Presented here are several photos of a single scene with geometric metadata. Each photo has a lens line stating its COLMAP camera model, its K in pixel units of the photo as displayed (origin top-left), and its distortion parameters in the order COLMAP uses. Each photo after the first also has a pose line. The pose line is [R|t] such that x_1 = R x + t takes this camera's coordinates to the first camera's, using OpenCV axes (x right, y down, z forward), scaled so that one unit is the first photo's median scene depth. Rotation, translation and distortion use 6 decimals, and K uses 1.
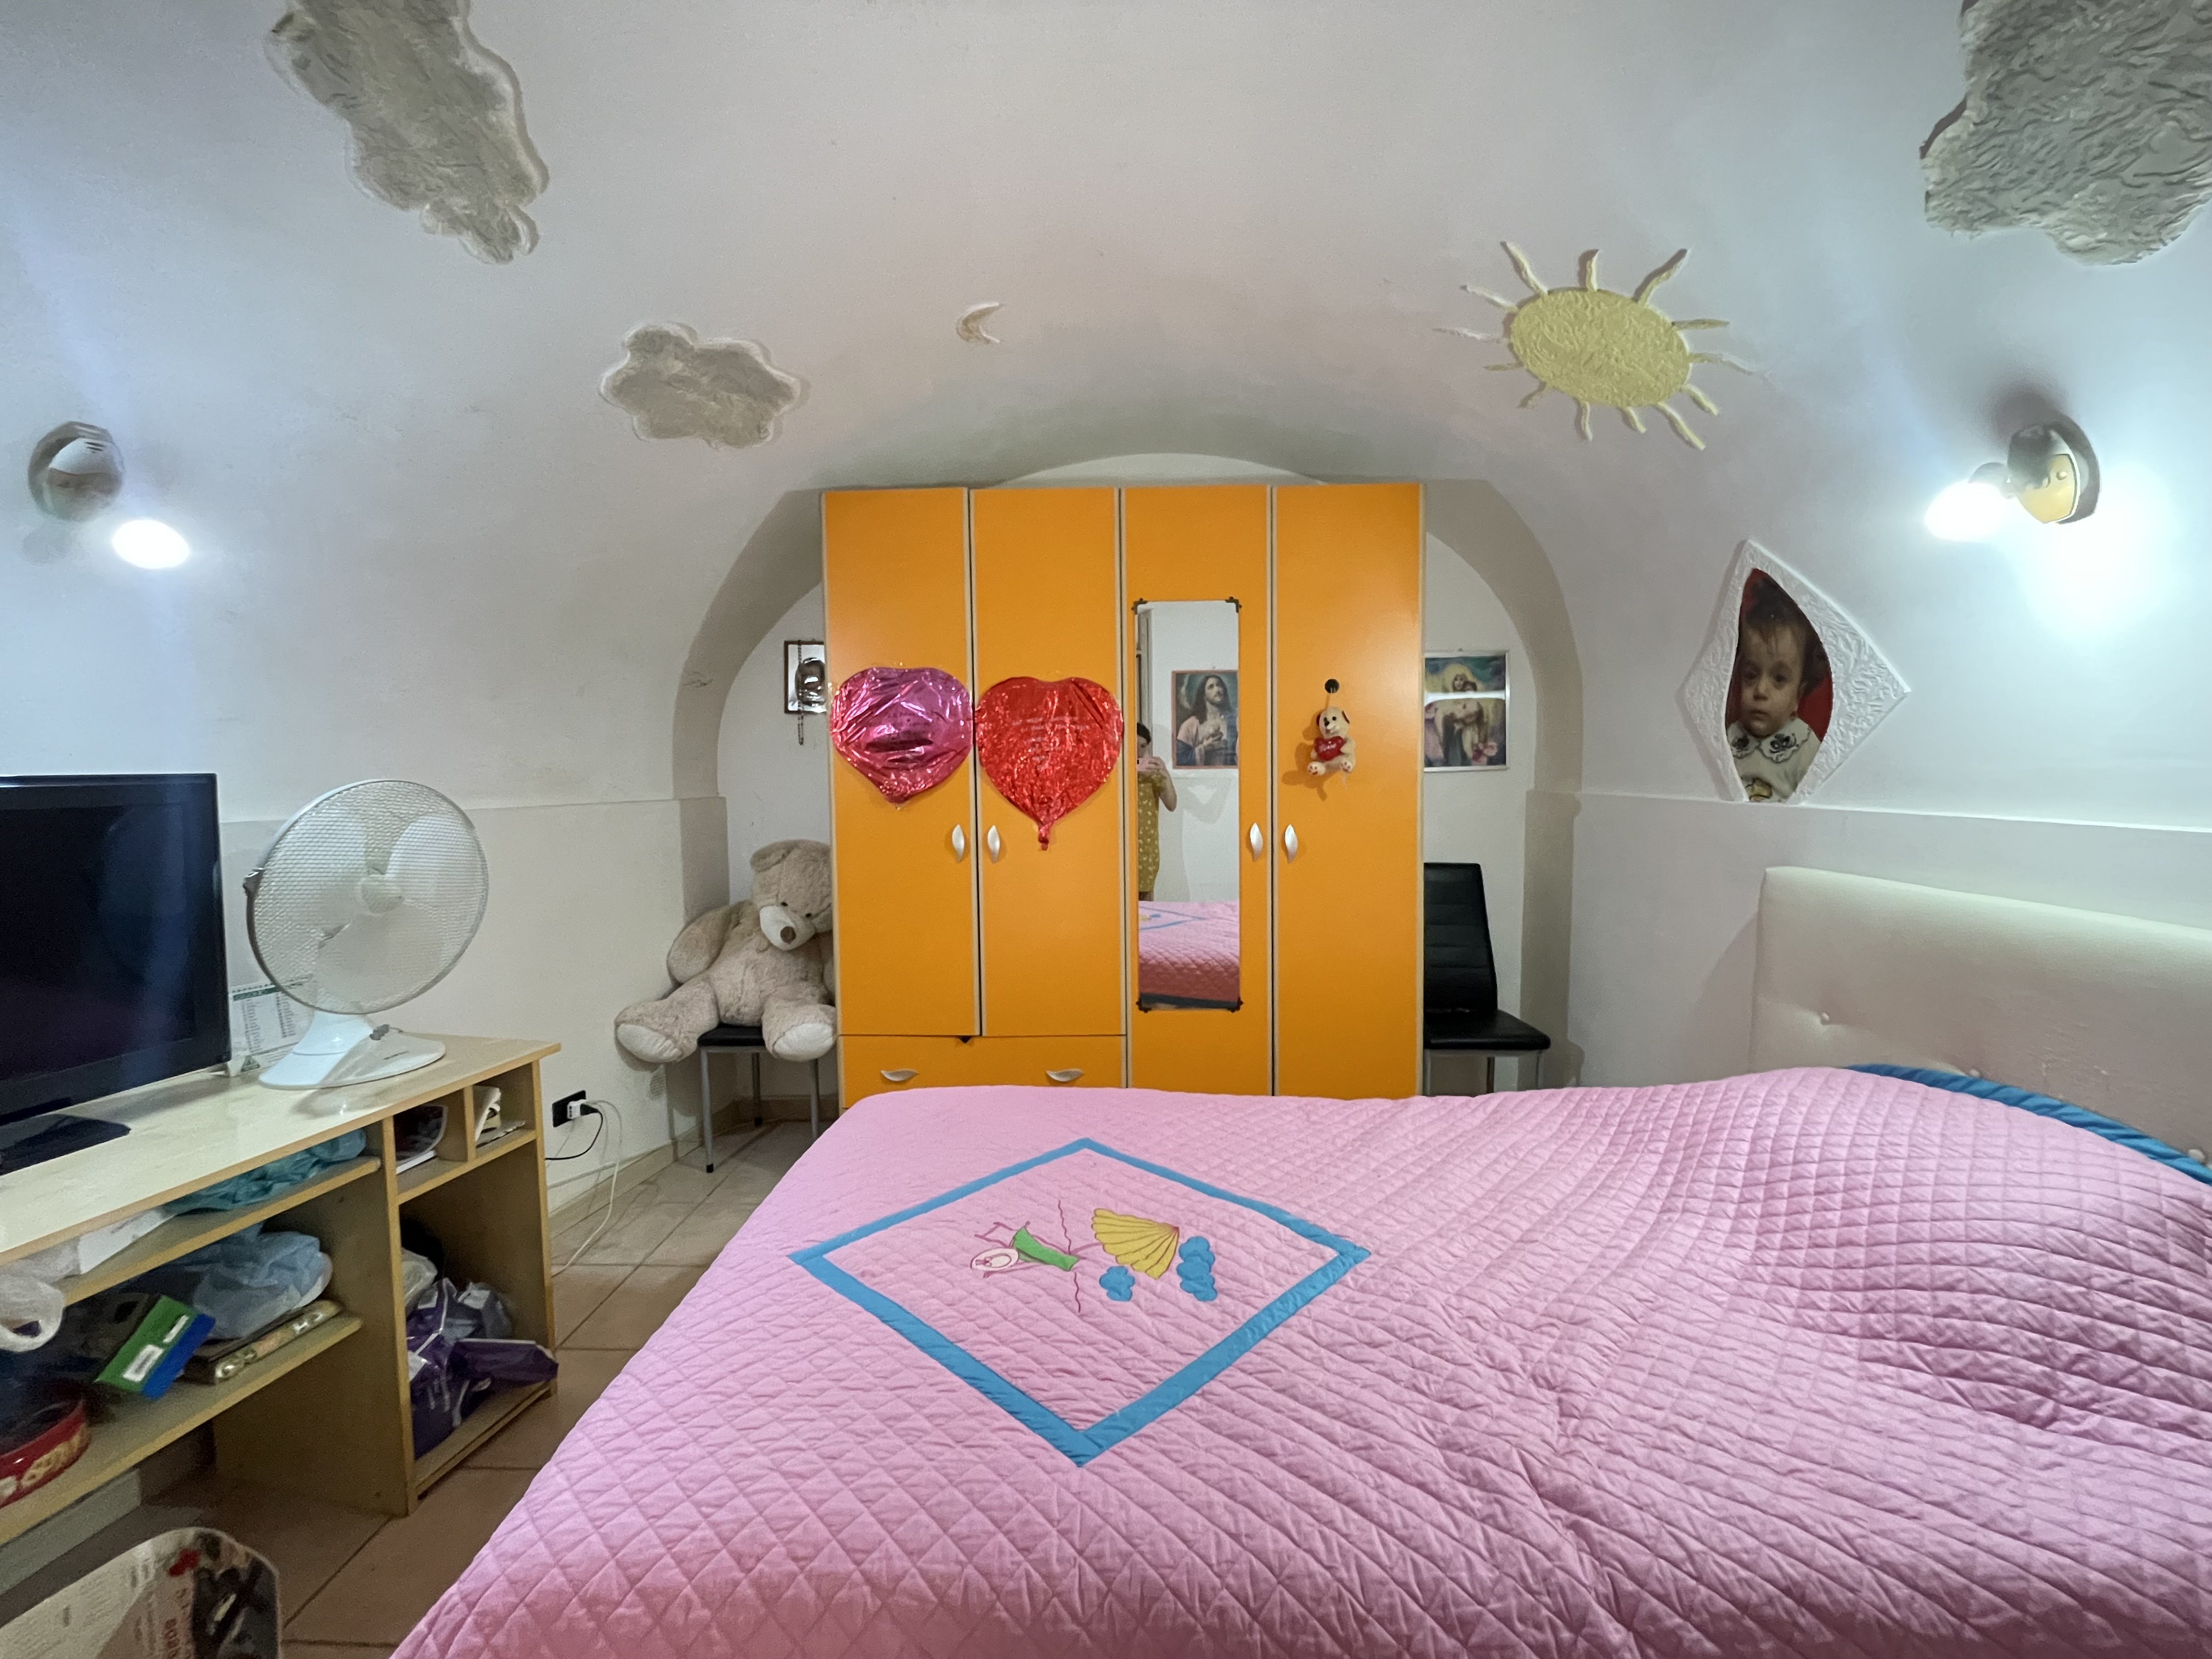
lens RADIAL K [[903.8, 0, 1099.2], [0, 903.8, 816.3], [0, 0, 1]] dist [-0.011706, -0.000129]
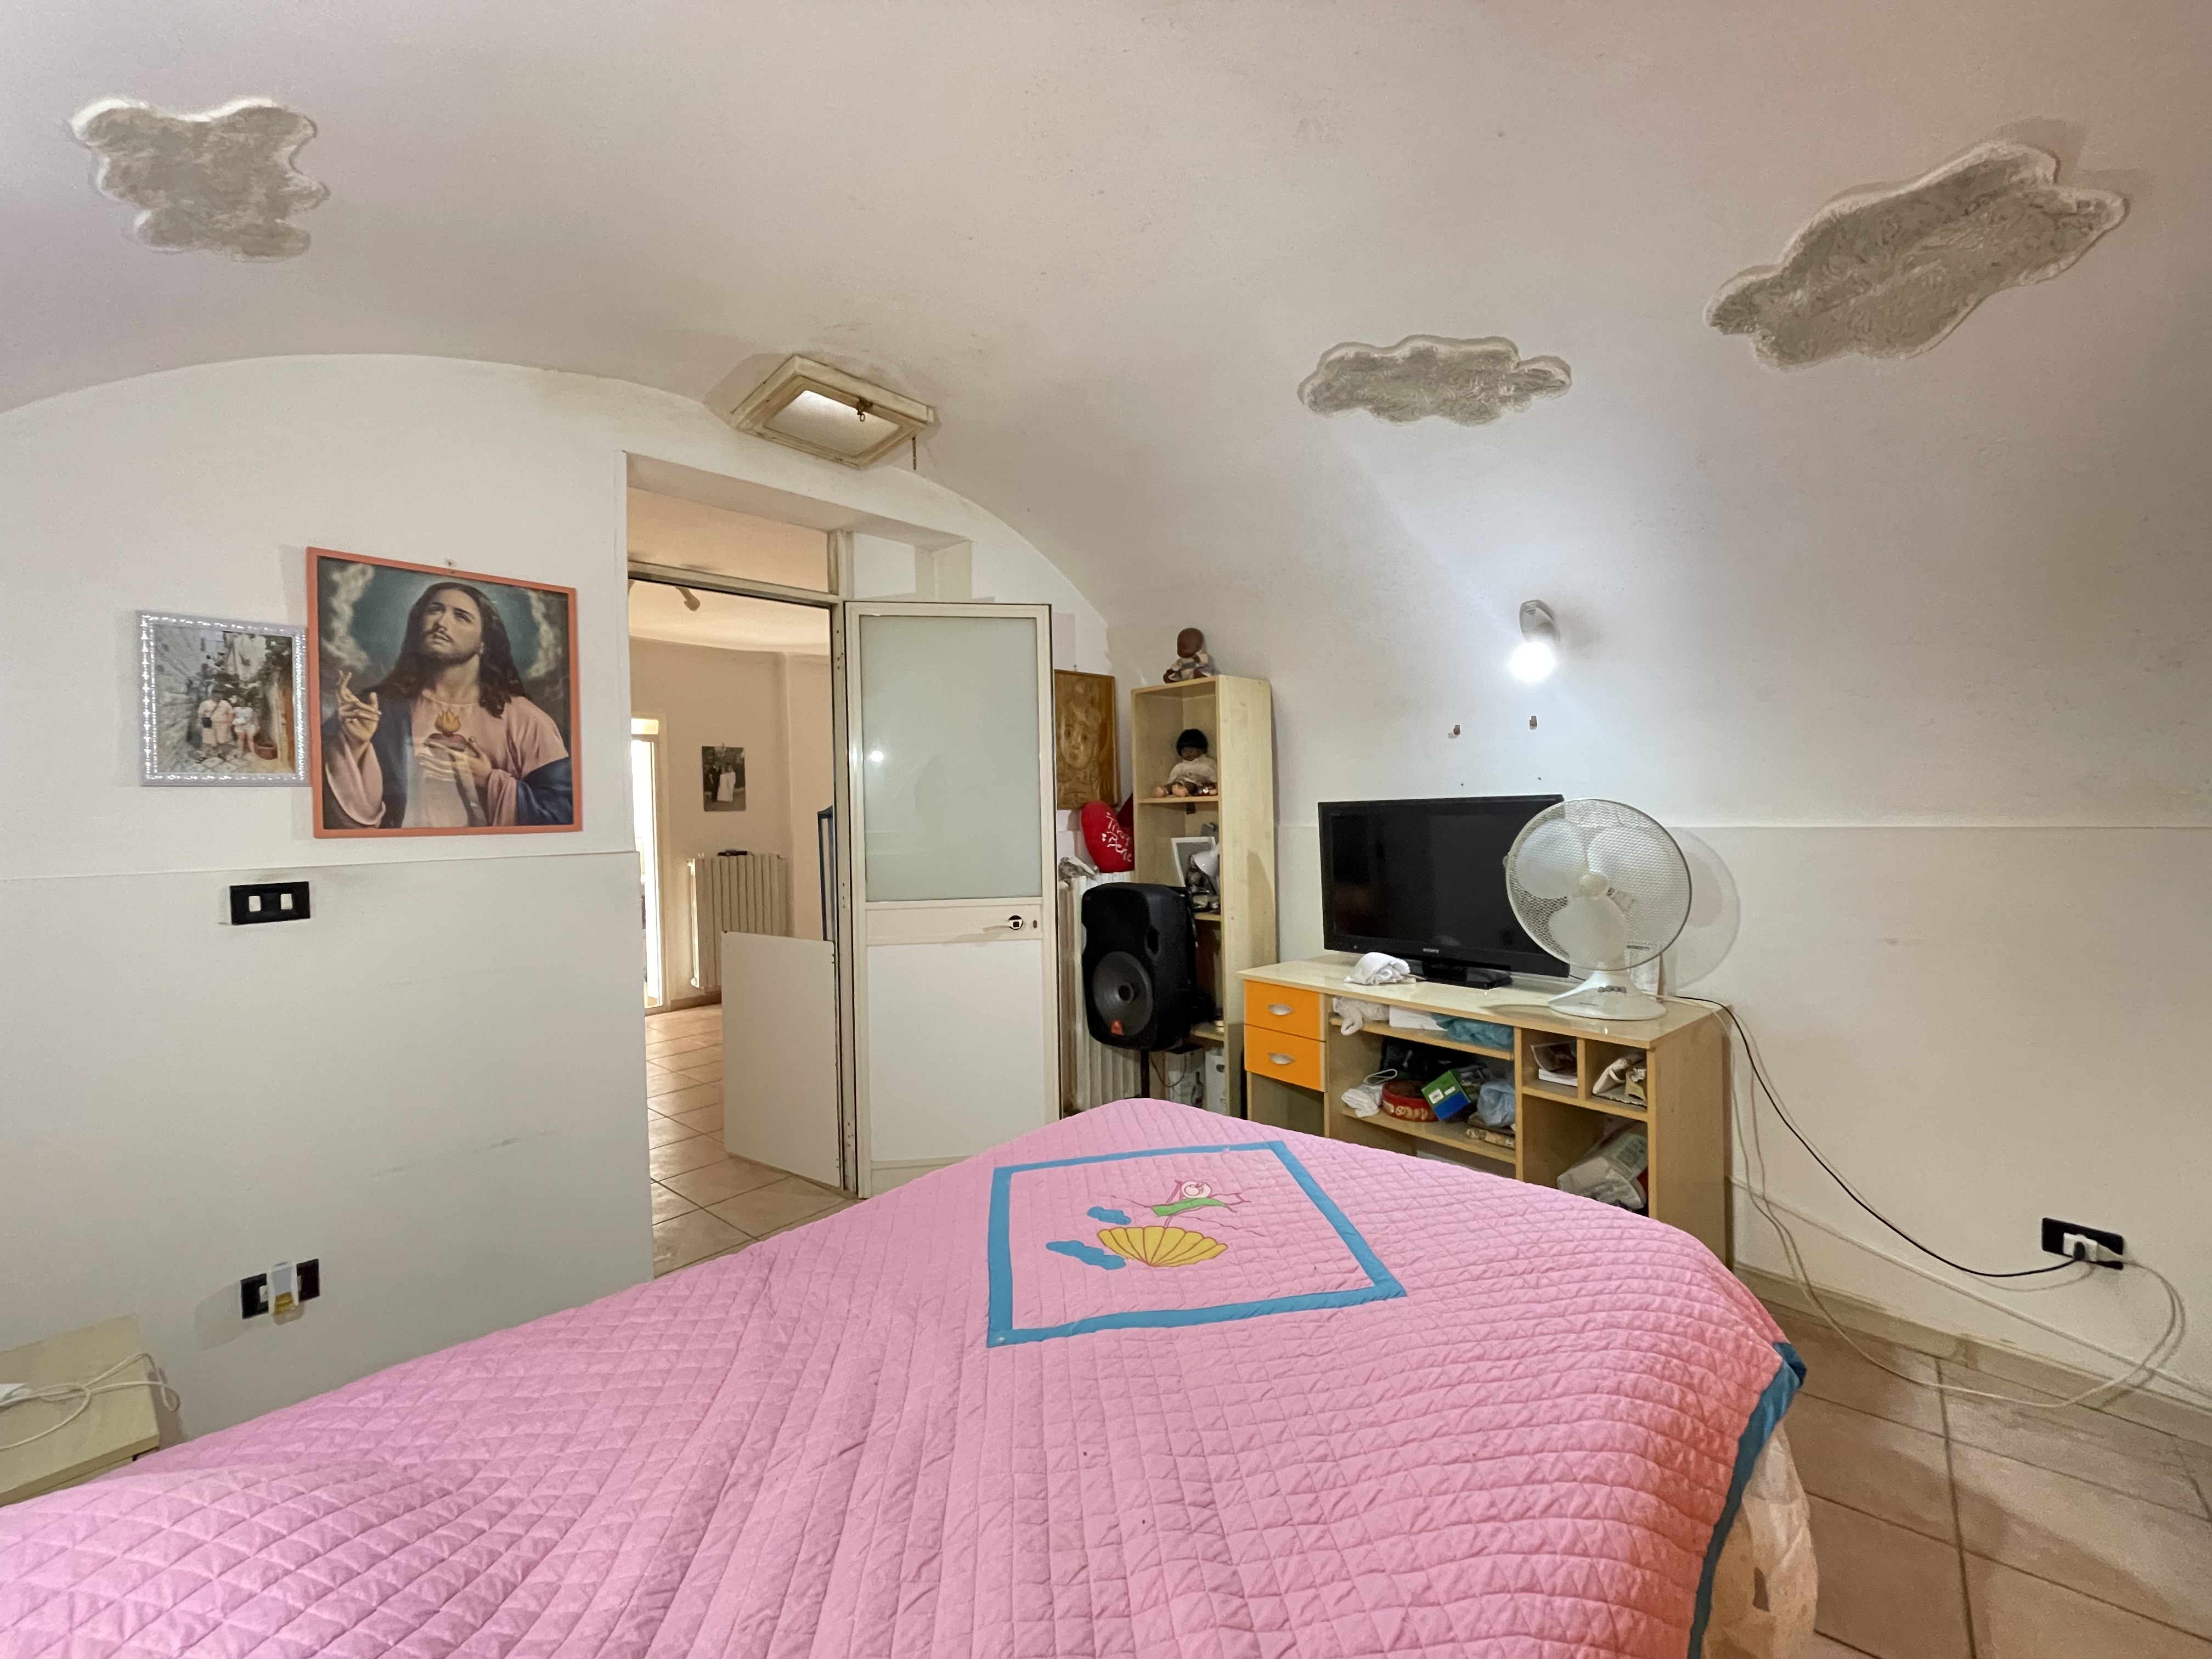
lens RADIAL K [[903.8, 0, 1099.2], [0, 903.8, 816.3], [0, 0, 1]] dist [-0.011706, -0.000129]
pose [[-0.639994, 0.025648, -0.767952, 0.862401], [-0.017893, 0.998674, 0.048265, -0.080736], [0.768172, 0.044630, -0.638686, 1.567525]]
